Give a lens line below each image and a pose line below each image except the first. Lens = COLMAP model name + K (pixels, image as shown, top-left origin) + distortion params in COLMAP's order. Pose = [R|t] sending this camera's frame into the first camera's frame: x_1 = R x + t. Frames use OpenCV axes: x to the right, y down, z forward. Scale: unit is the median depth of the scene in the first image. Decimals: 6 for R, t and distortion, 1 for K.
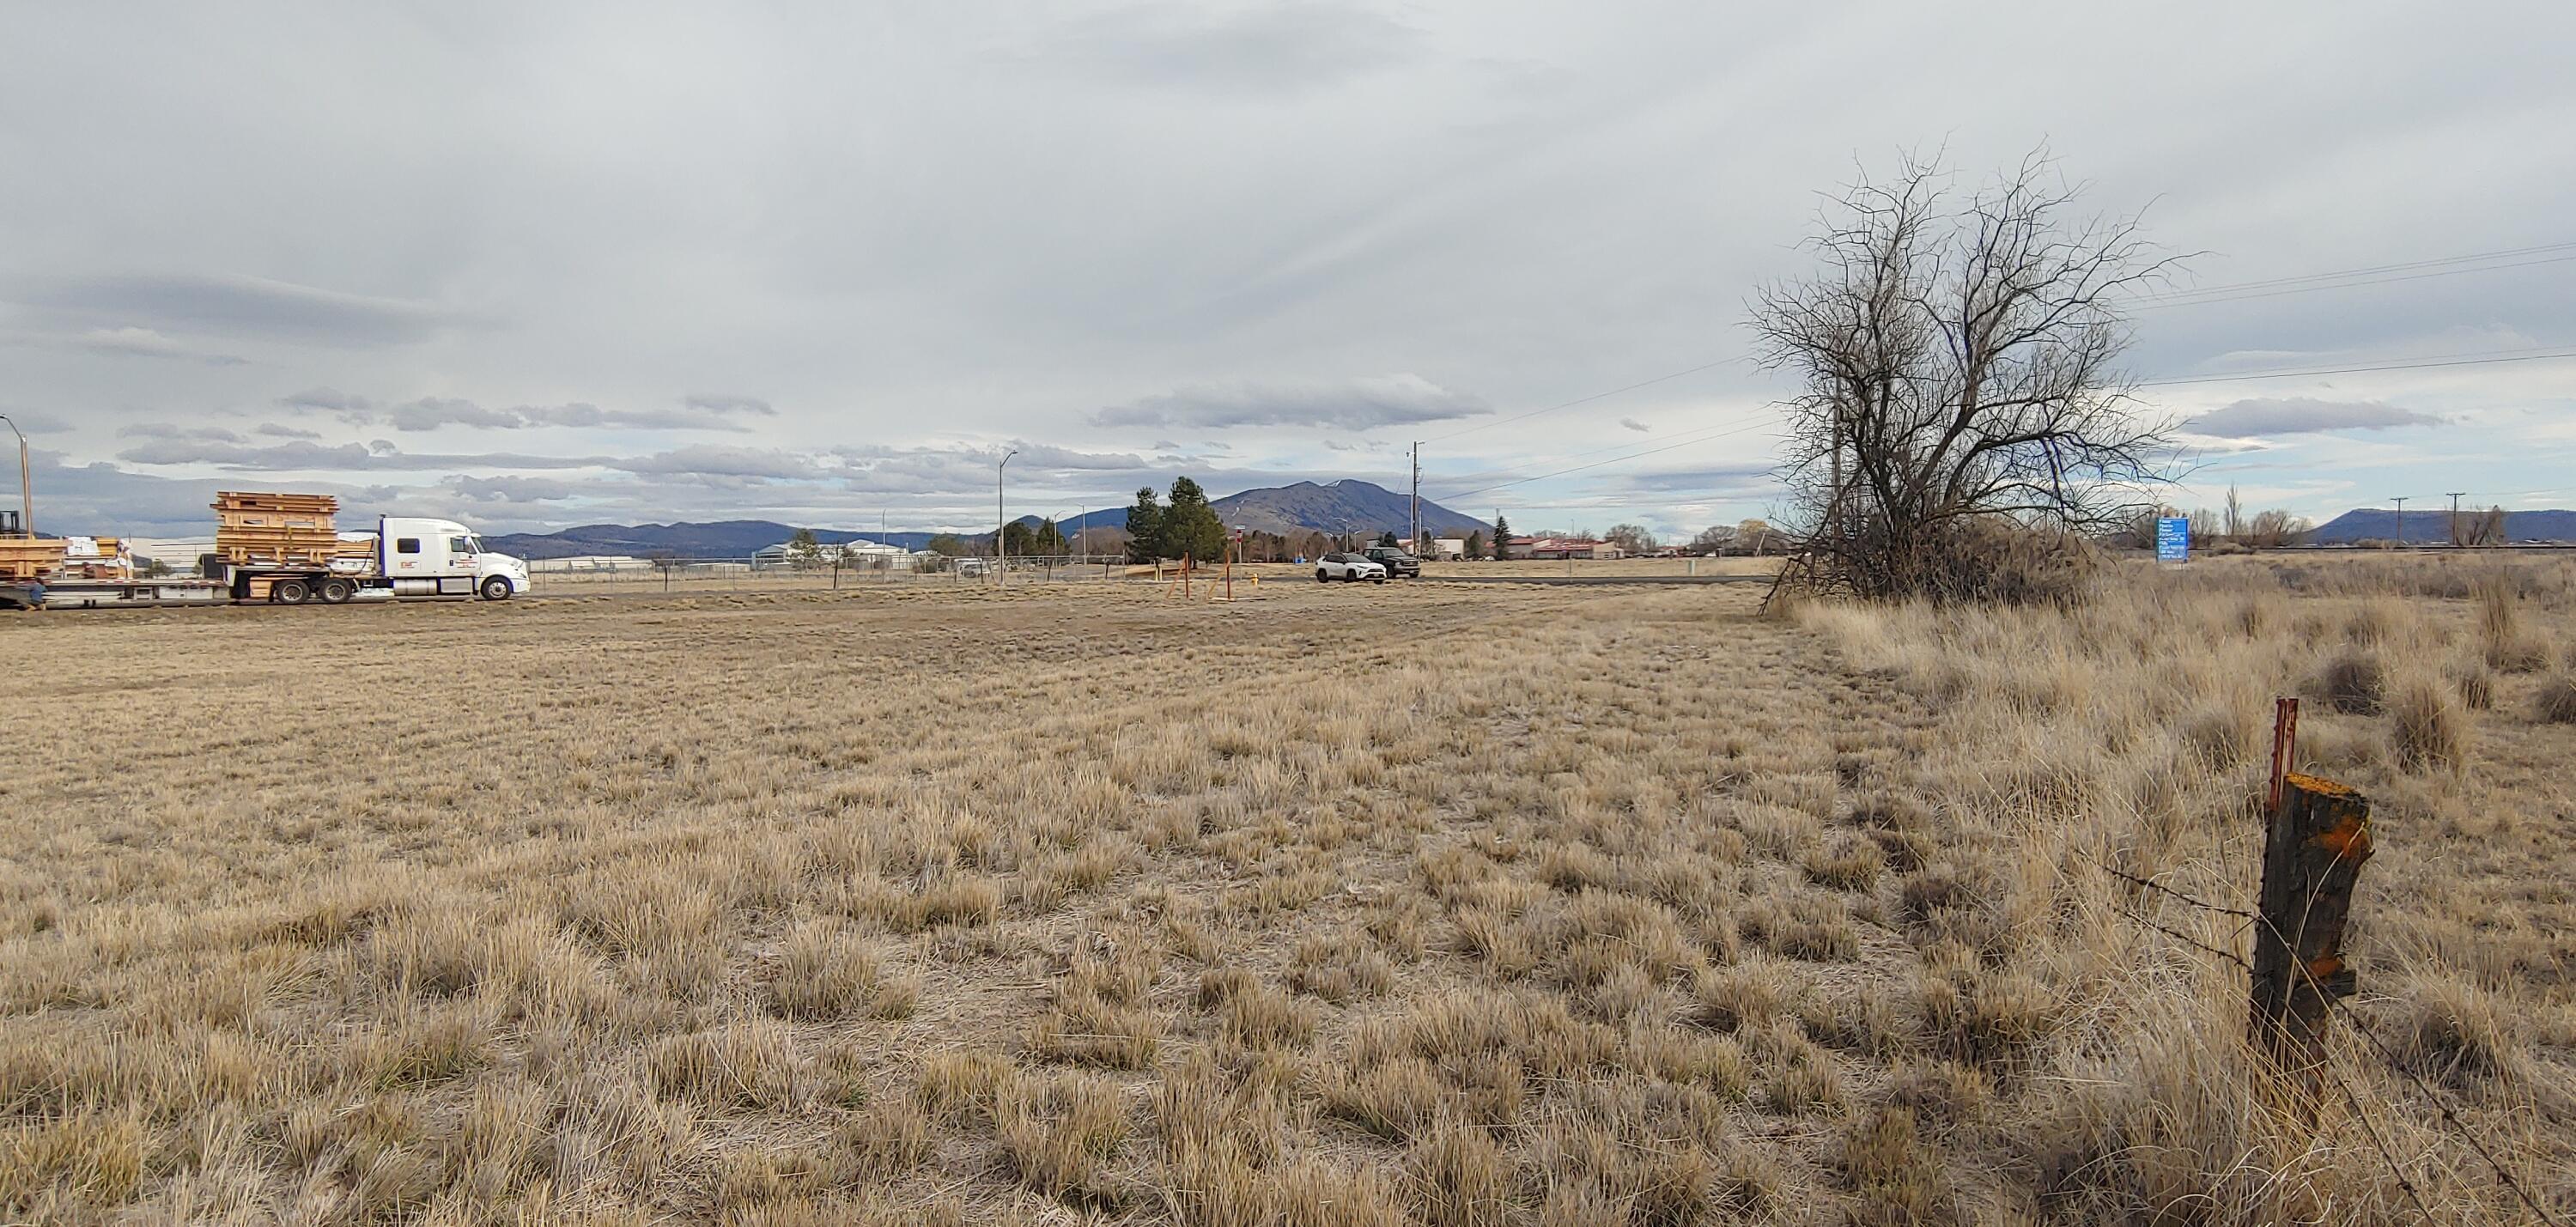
lens RADIAL K [[1382.5, 0, 1334.6], [0, 1382.5, 611.6], [0, 0, 1]] dist [-0.003240, -0.001390]
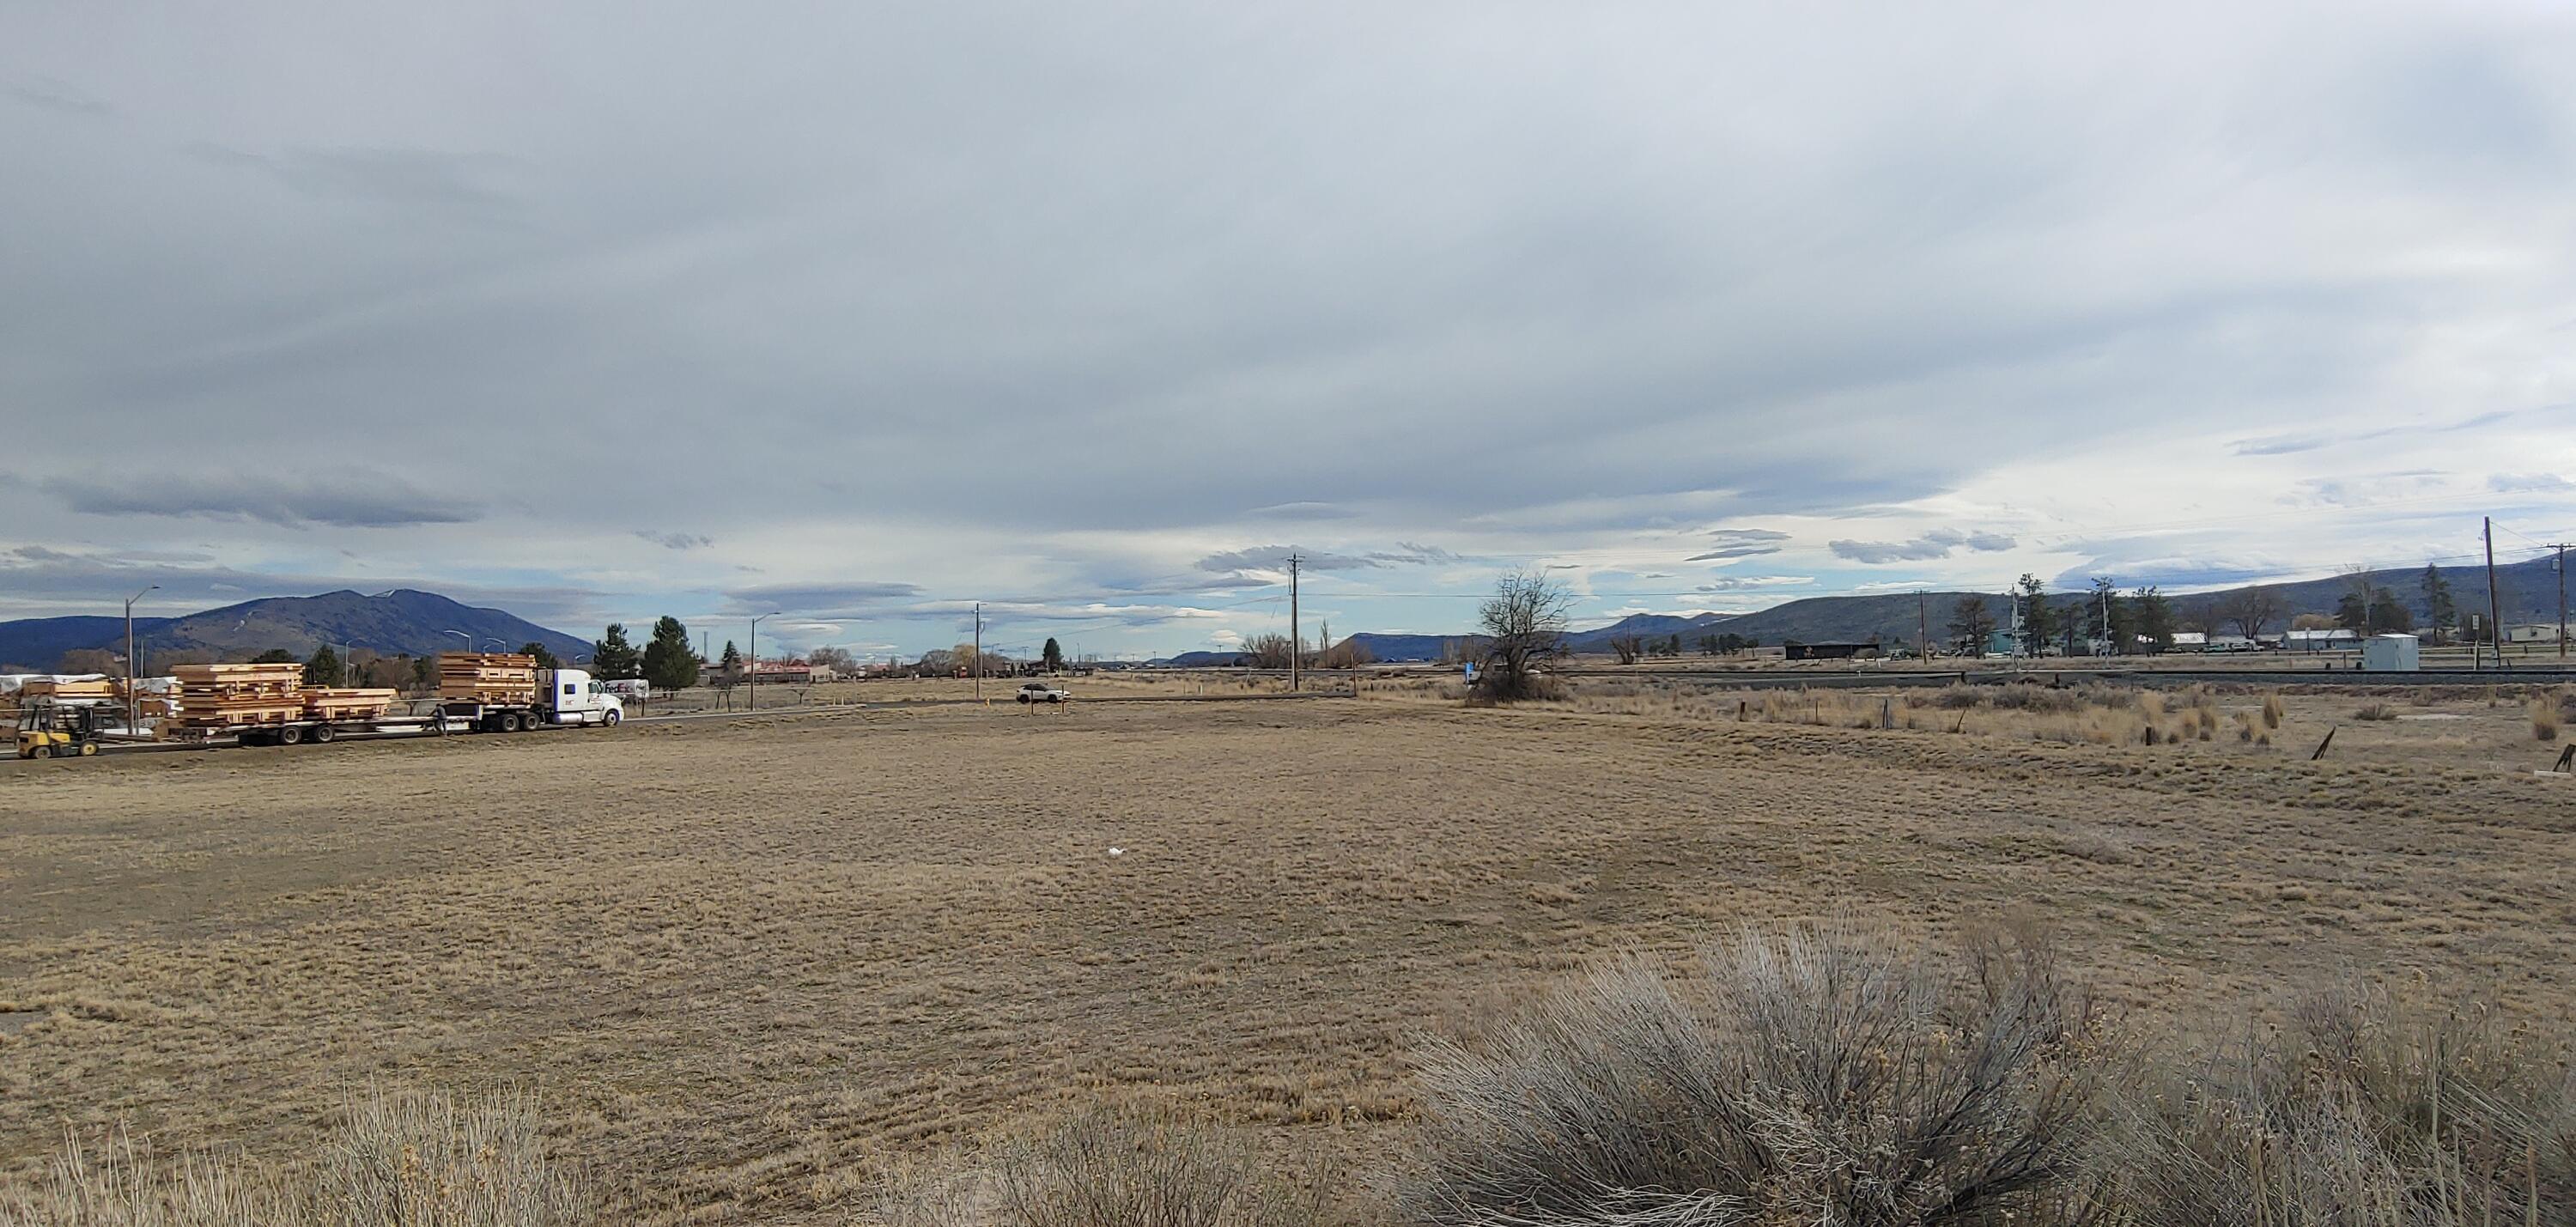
lens RADIAL K [[1386.0, 0, 1299.8], [0, 1386.0, 604.4], [0, 0, 1]] dist [0.002543, -0.009907]
pose [[0.811875, 0.021096, 0.583451, -0.897575], [0.031826, 0.996262, -0.080308, 0.004662], [-0.582964, 0.083769, 0.808168, -0.627417]]
